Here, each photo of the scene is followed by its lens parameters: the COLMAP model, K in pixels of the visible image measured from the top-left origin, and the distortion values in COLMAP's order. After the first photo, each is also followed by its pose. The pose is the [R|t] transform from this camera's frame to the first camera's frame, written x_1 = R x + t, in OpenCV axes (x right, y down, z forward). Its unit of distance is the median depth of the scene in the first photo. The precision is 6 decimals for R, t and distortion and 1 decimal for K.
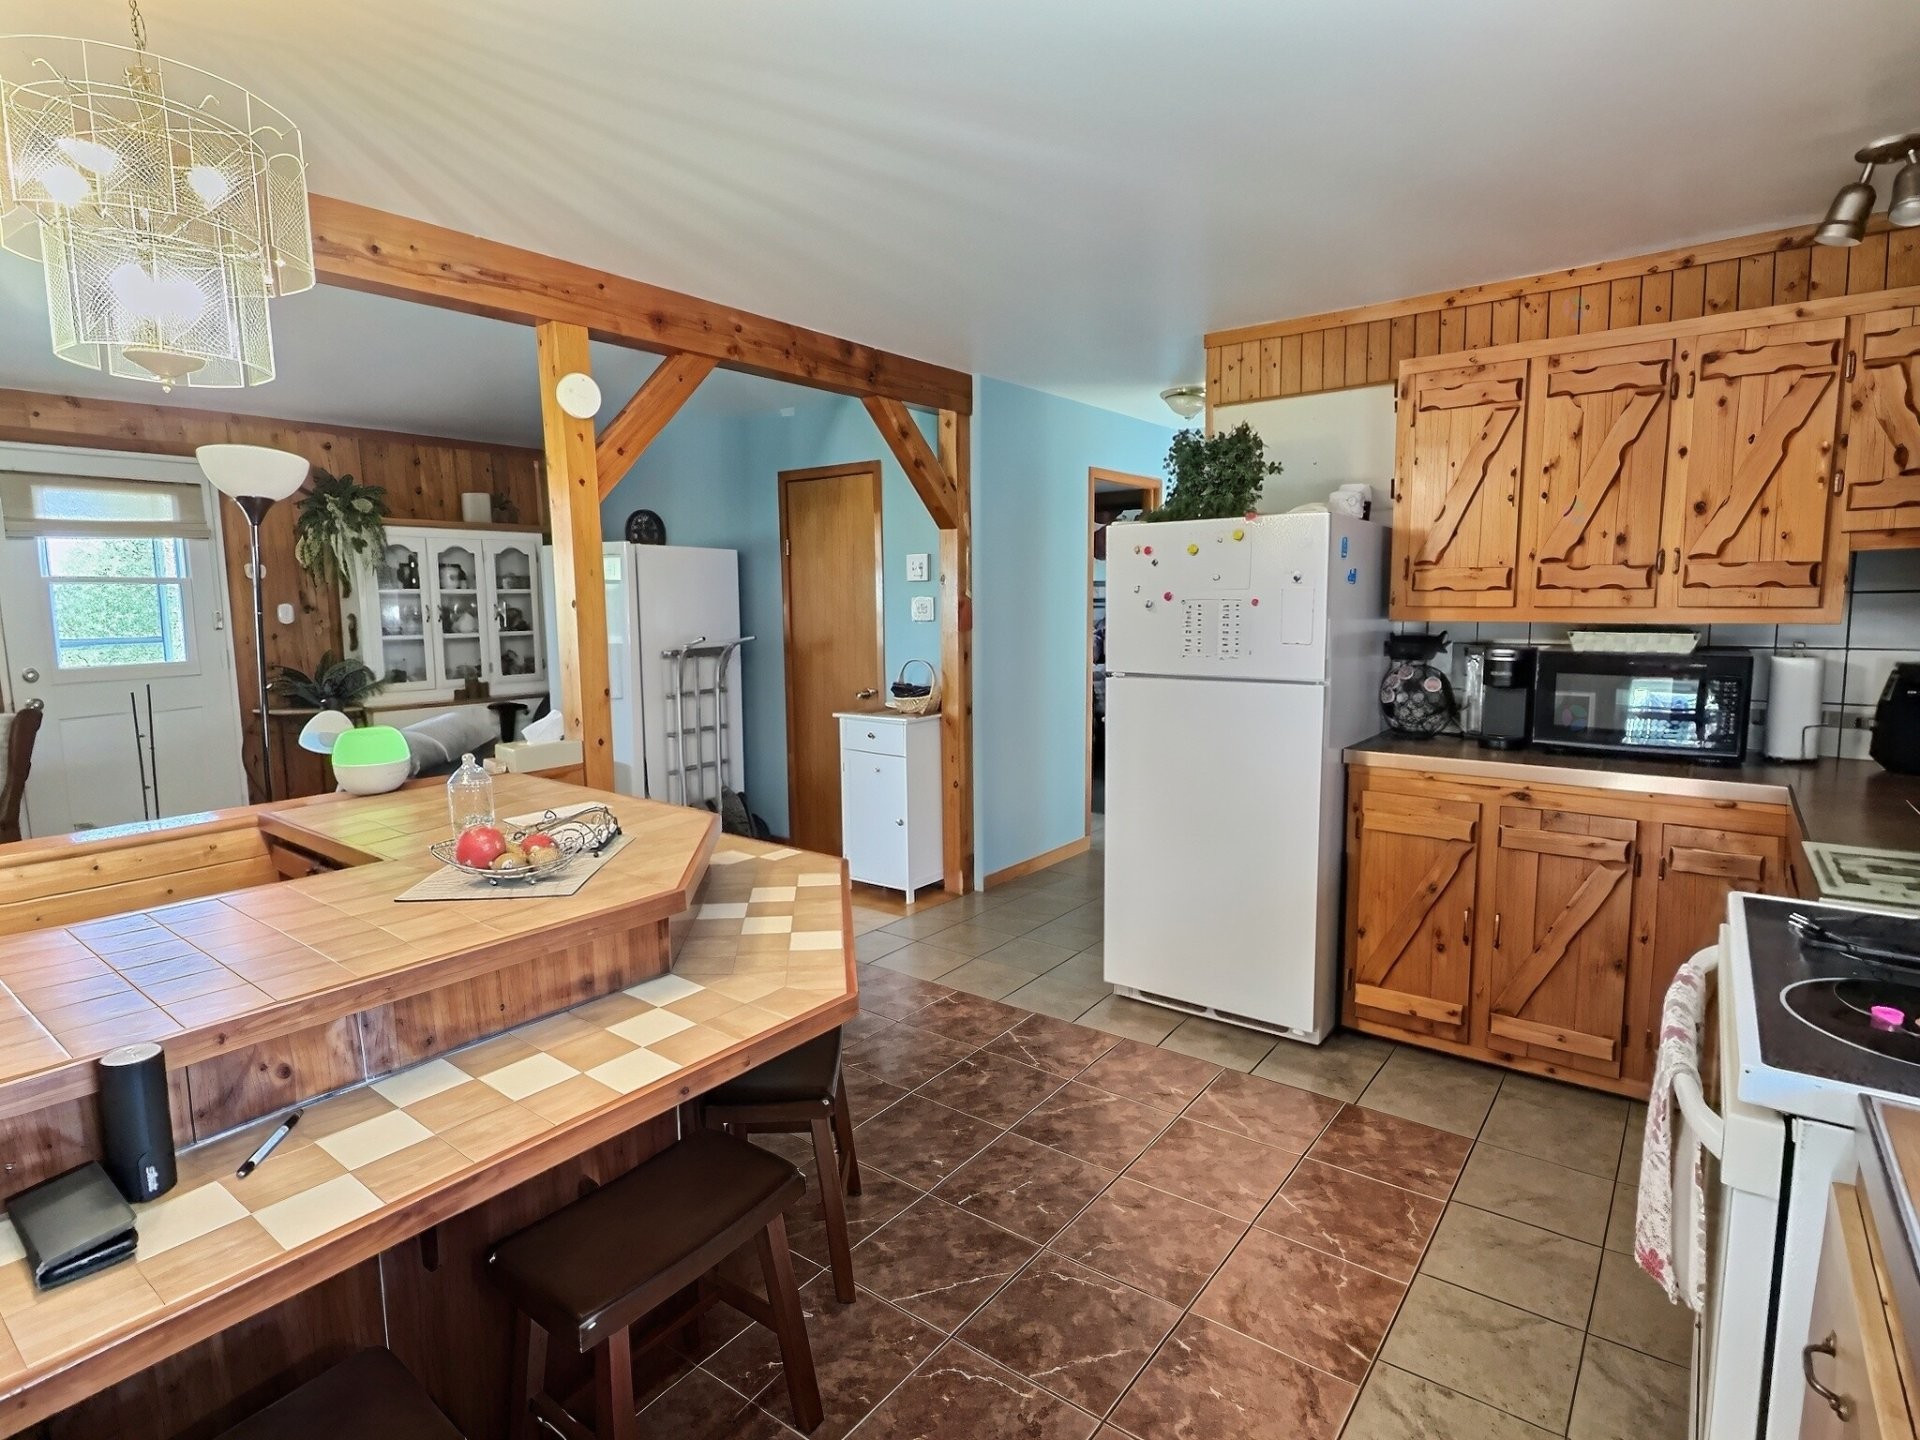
lens RADIAL K [[990.8, 0, 954.7], [0, 990.8, 712.3], [0, 0, 1]] dist [0.003789, 0.001516]
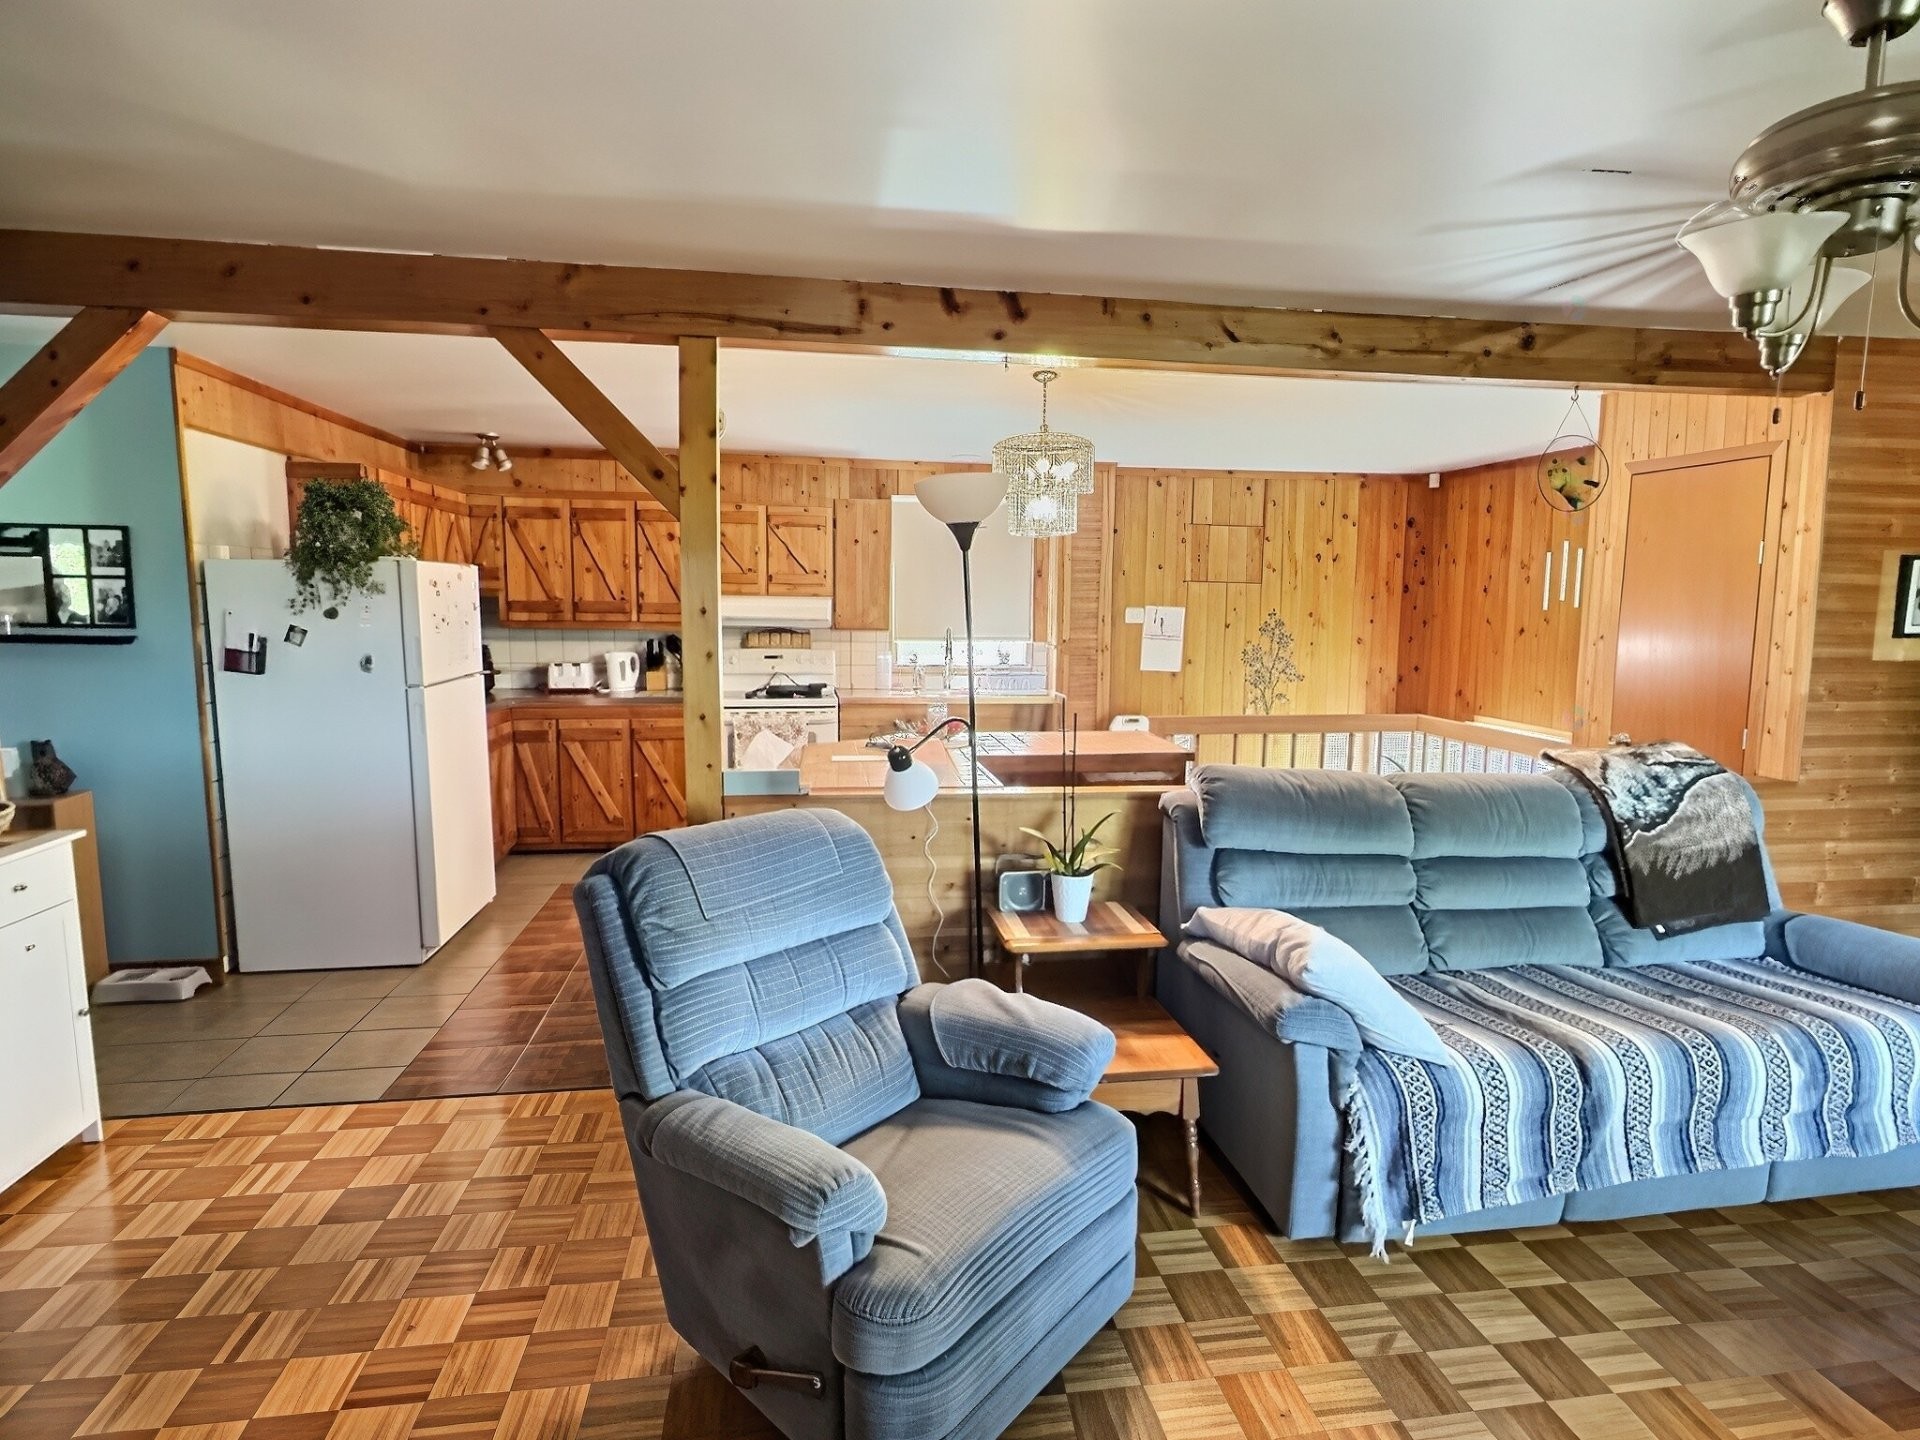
lens RADIAL K [[990.8, 0, 954.3], [0, 990.8, 714.4], [0, 0, 1]] dist [0.003789, 0.001516]
pose [[-0.715772, -0.071364, 0.694678, -1.170596], [0.083595, 0.978856, 0.186691, -0.180126], [-0.693312, 0.191699, -0.694672, 1.459945]]
